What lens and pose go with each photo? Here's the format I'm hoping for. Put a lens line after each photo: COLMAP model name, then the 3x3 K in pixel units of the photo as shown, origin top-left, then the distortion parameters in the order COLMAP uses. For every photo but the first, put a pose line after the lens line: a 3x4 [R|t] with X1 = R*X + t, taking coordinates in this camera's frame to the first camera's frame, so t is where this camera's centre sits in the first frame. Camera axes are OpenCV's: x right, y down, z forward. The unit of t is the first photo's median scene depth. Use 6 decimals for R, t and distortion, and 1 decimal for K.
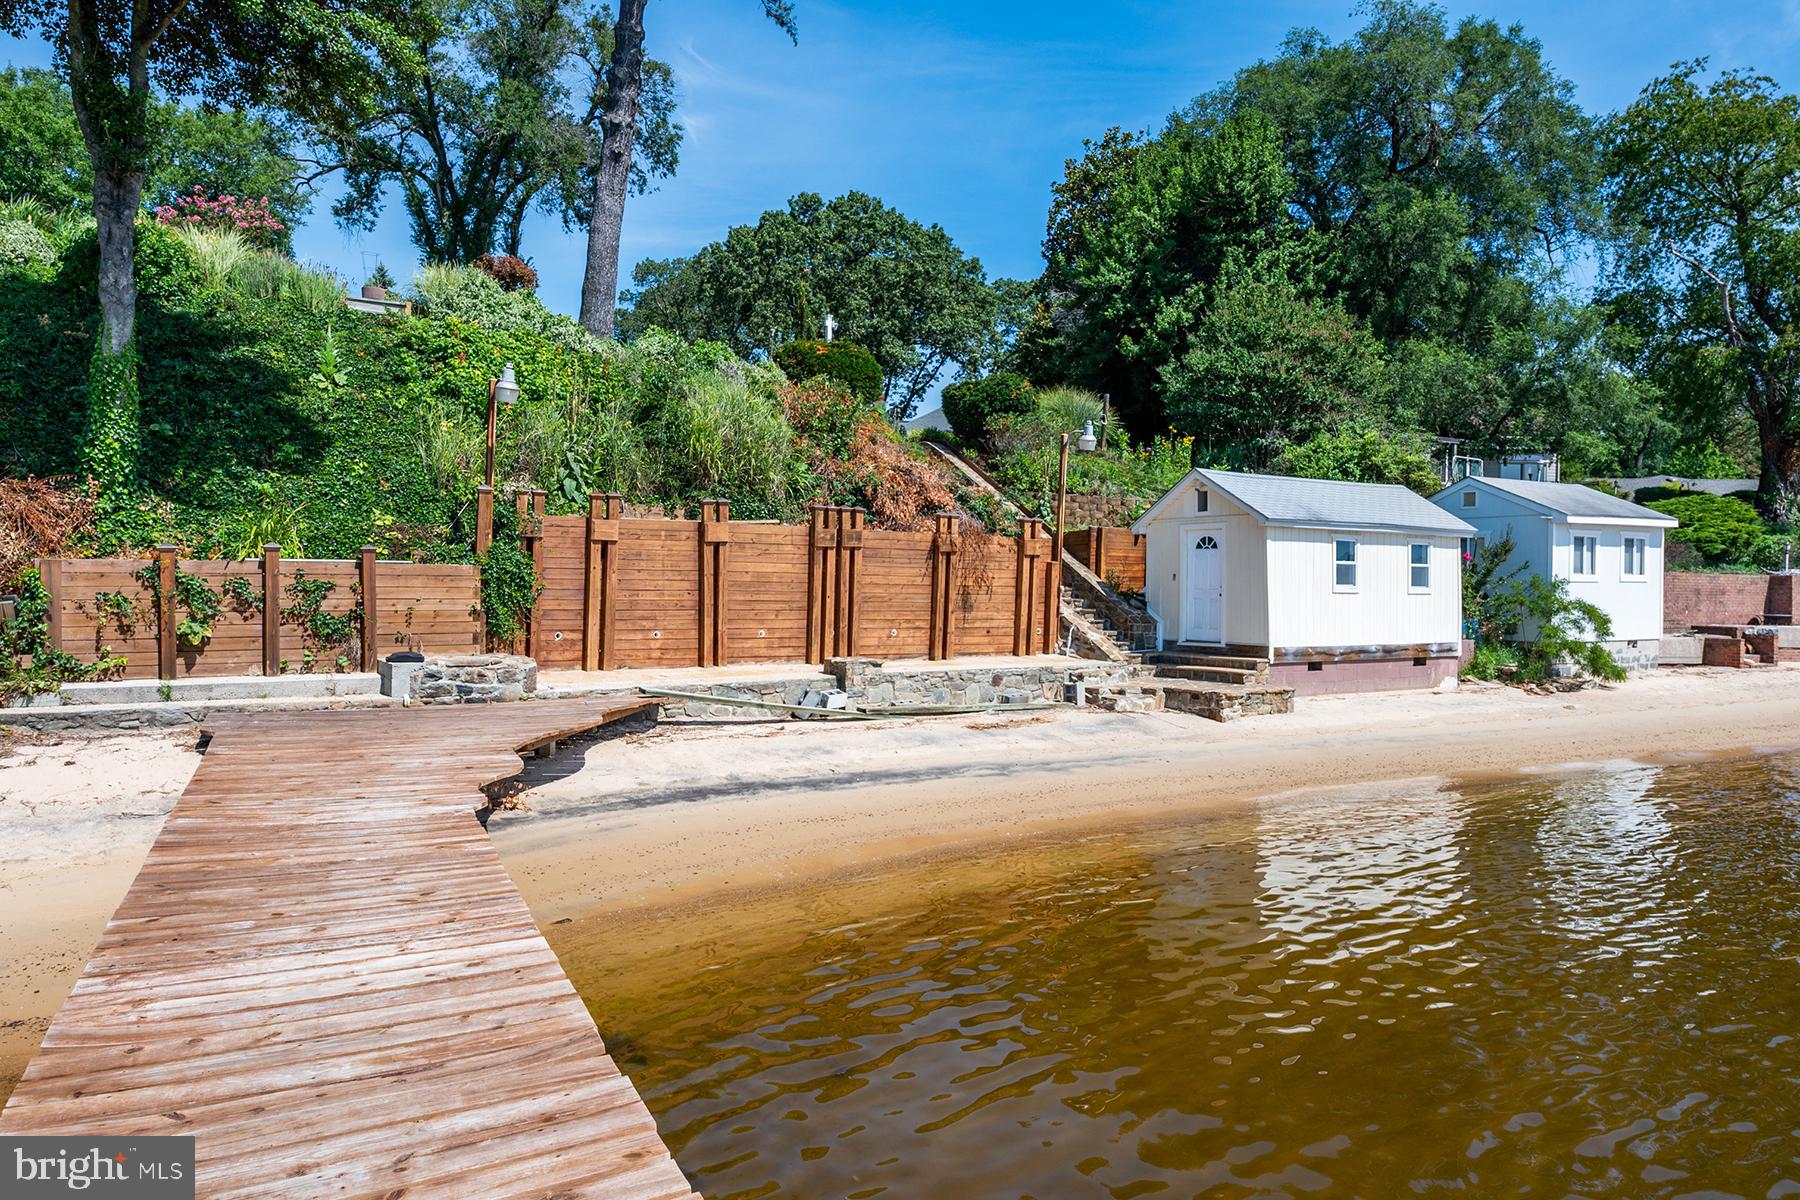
lens RADIAL K [[1217.0, 0, 900.0], [0, 1217.0, 600.0], [0, 0, 1]] dist [-0.001869, -0.000561]
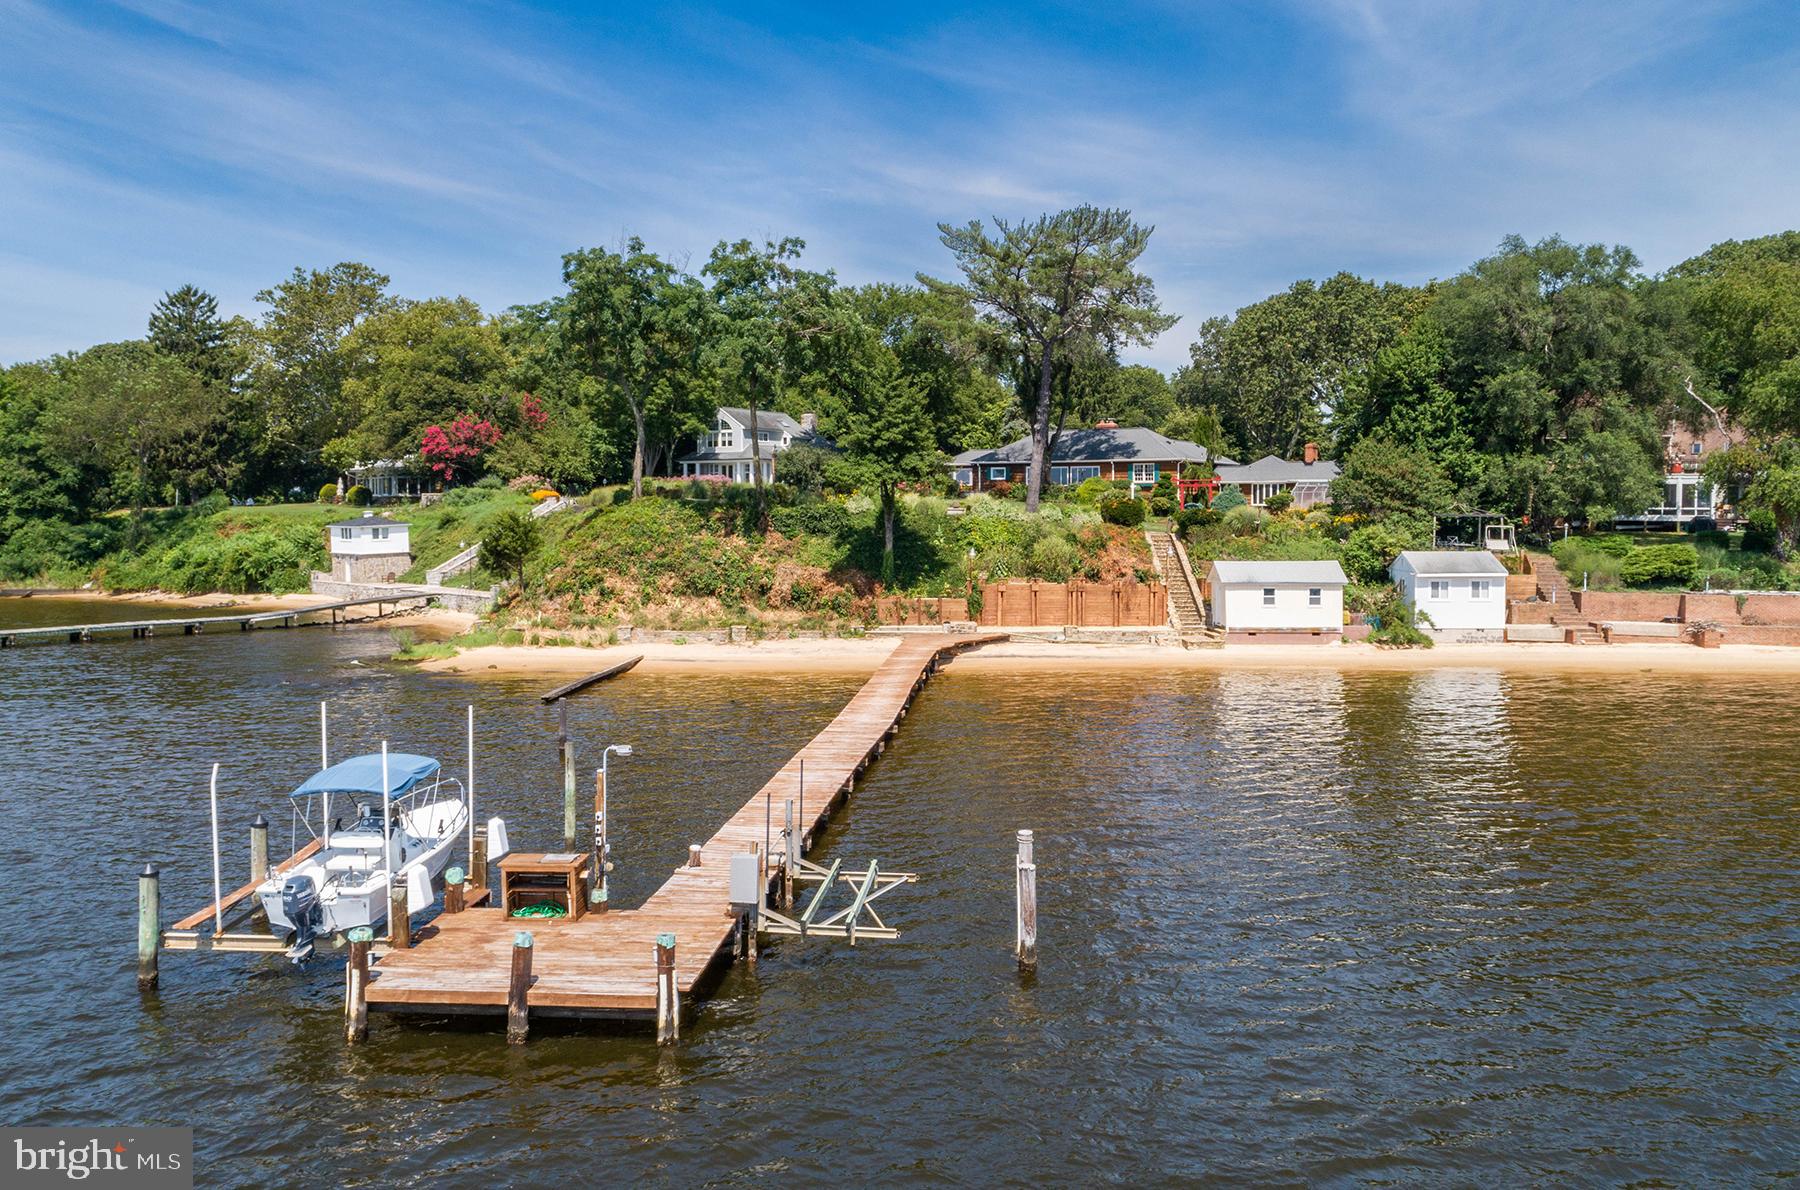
lens RADIAL K [[1213.8, 0, 900.0], [0, 1213.8, 595.0], [0, 0, 1]] dist [-0.038228, -0.000441]
pose [[0.852709, 0.023349, -0.521865, 1.258454], [-0.002684, 0.999183, 0.040319, -0.165495], [0.522380, -0.032980, 0.852075, -2.037138]]
